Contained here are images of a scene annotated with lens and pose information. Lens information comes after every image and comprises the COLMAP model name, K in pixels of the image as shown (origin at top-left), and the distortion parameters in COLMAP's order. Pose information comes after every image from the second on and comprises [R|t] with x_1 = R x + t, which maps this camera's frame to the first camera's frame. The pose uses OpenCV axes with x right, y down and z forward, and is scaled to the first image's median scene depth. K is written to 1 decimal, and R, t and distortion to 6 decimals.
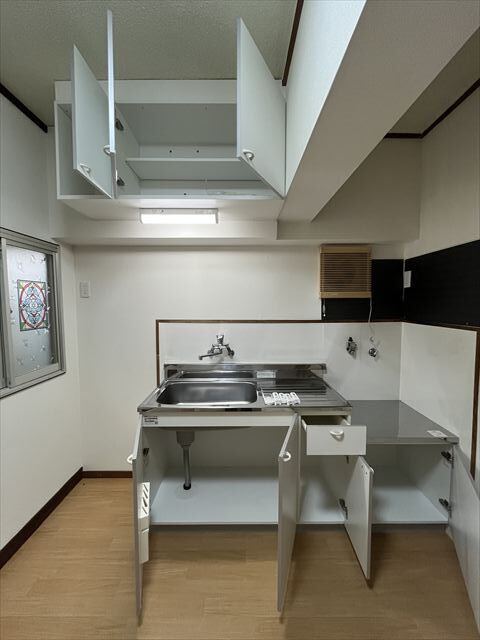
lens RADIAL K [[257.8, 0, 237.7], [0, 257.8, 319.4], [0, 0, 1]] dist [0.000291, 0.000331]
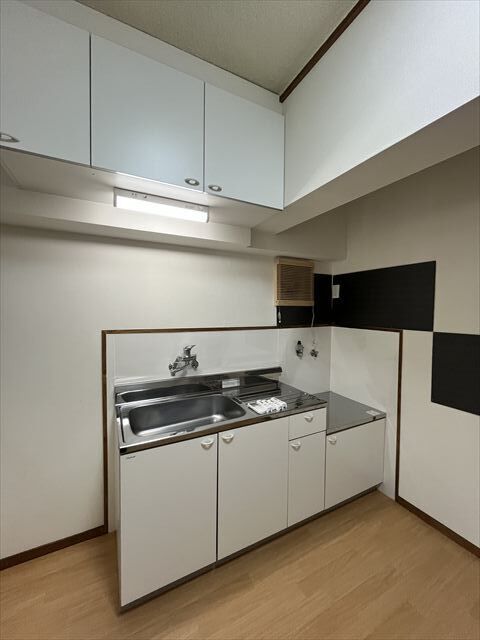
lens RADIAL K [[257.8, 0, 239.5], [0, 257.8, 319.2], [0, 0, 1]] dist [0.000291, 0.000331]
pose [[0.890040, -0.010583, 0.455759, -0.309208], [0.018620, 0.999740, -0.013148, -0.015182], [-0.455501, 0.020189, 0.890006, 0.116791]]
